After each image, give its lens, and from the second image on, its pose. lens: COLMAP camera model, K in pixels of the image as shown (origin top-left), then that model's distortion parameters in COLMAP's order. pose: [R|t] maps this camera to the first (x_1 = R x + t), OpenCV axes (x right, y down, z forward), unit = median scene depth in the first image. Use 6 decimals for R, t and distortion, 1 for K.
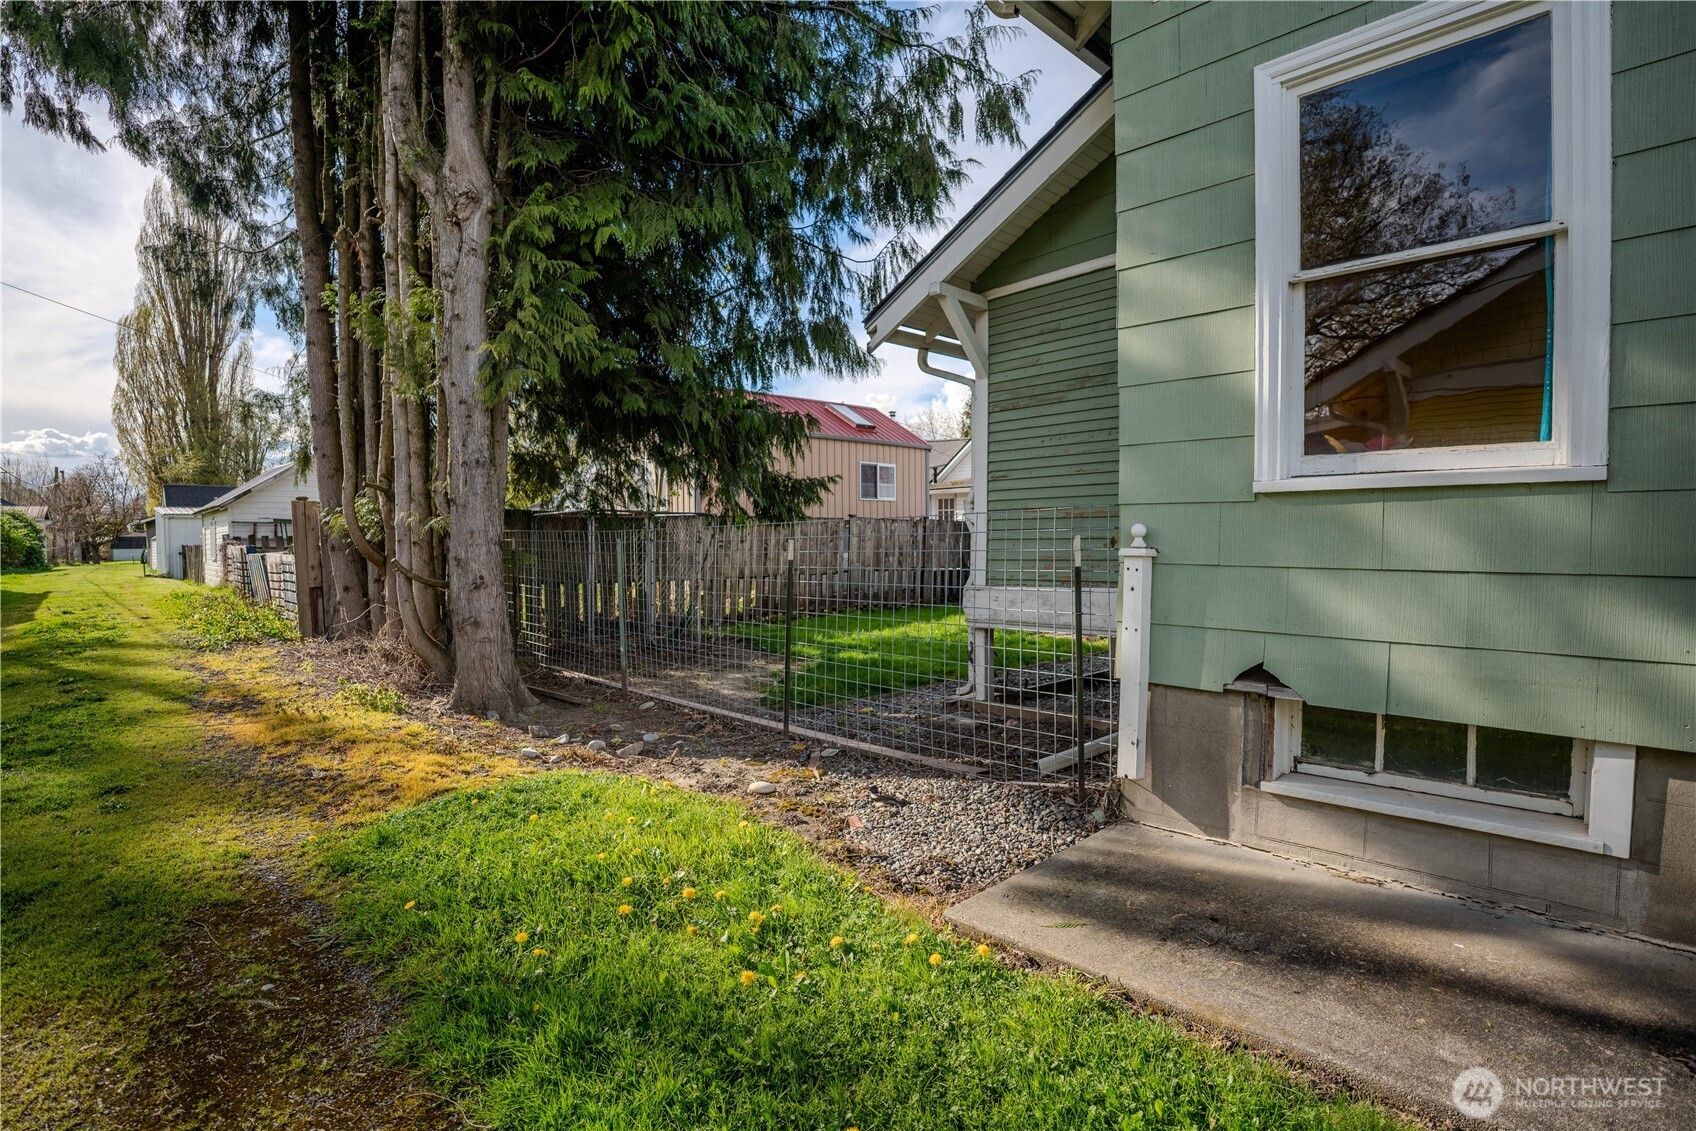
lens RADIAL K [[834.0, 0, 844.7], [0, 834.0, 567.2], [0, 0, 1]] dist [-0.036172, -0.000198]
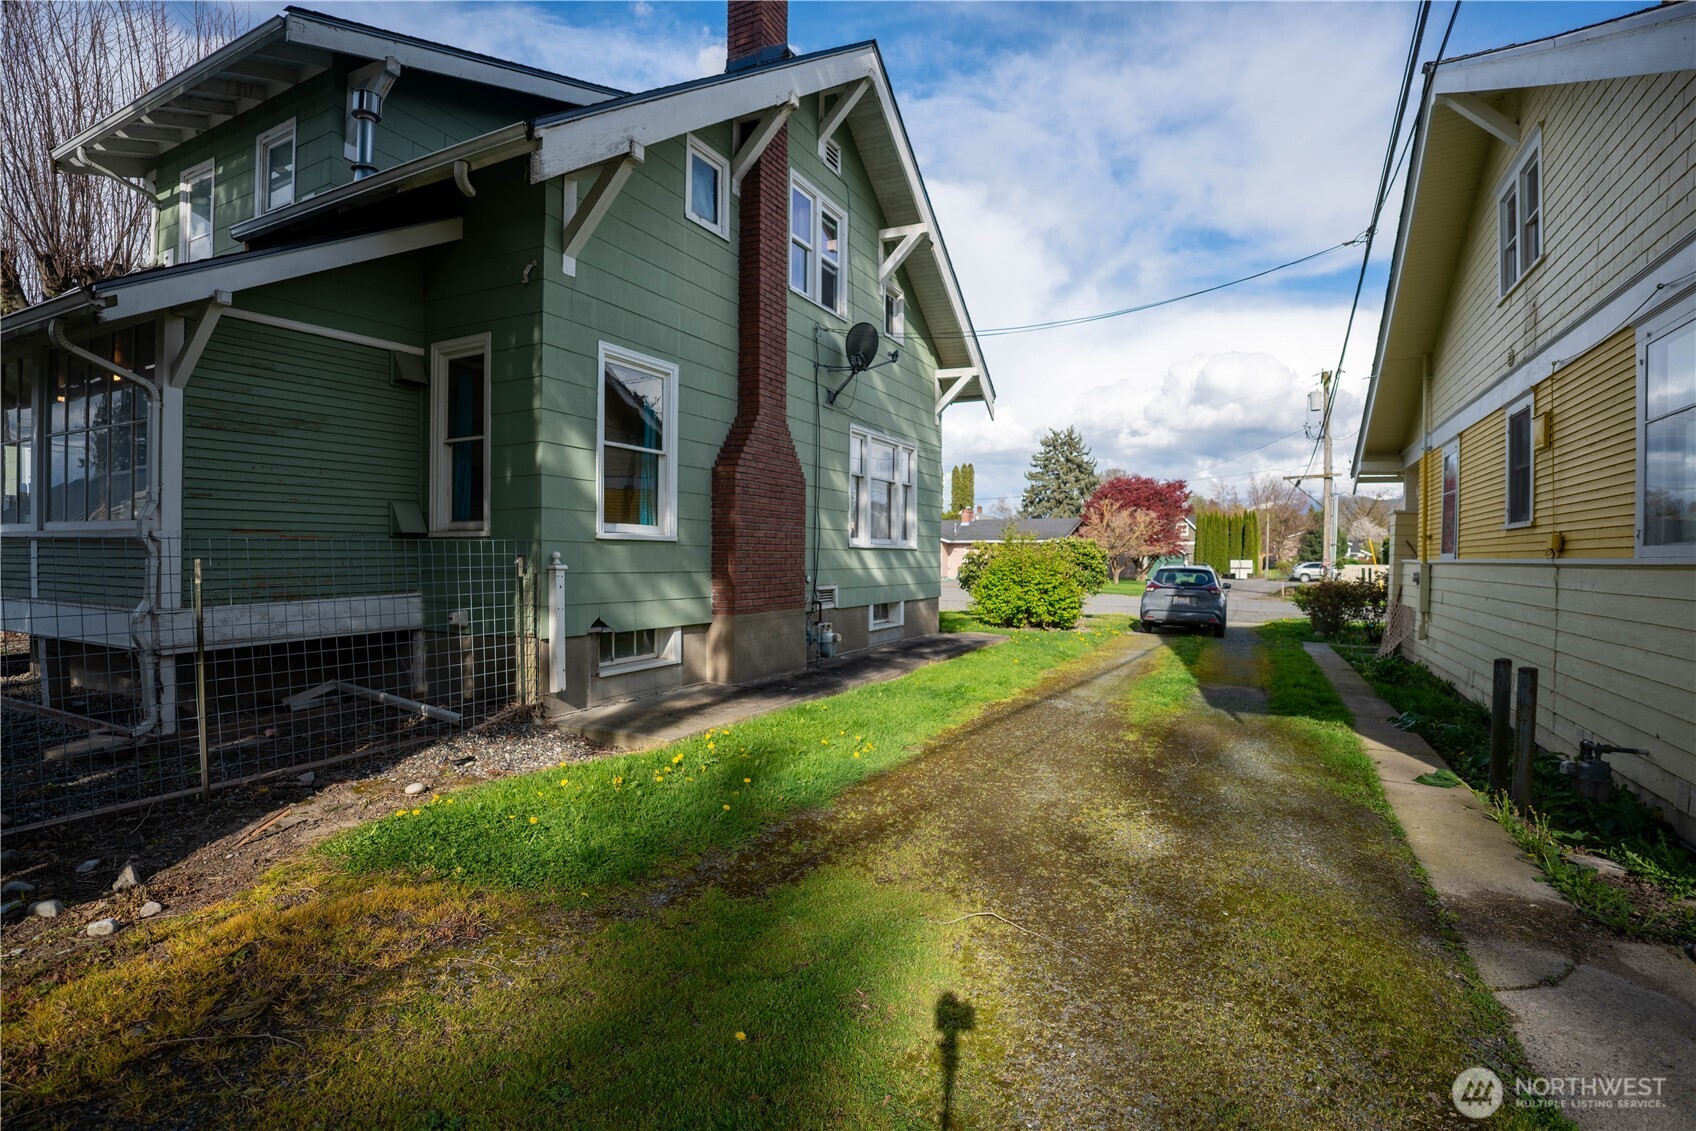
lens RADIAL K [[834.0, 0, 847.9], [0, 834.0, 562.6], [0, 0, 1]] dist [-0.036172, -0.000198]
pose [[-0.323126, -0.006284, 0.946335, -1.855643], [0.015883, 0.999801, 0.012062, -0.051077], [-0.946223, 0.018929, -0.322962, 1.099708]]
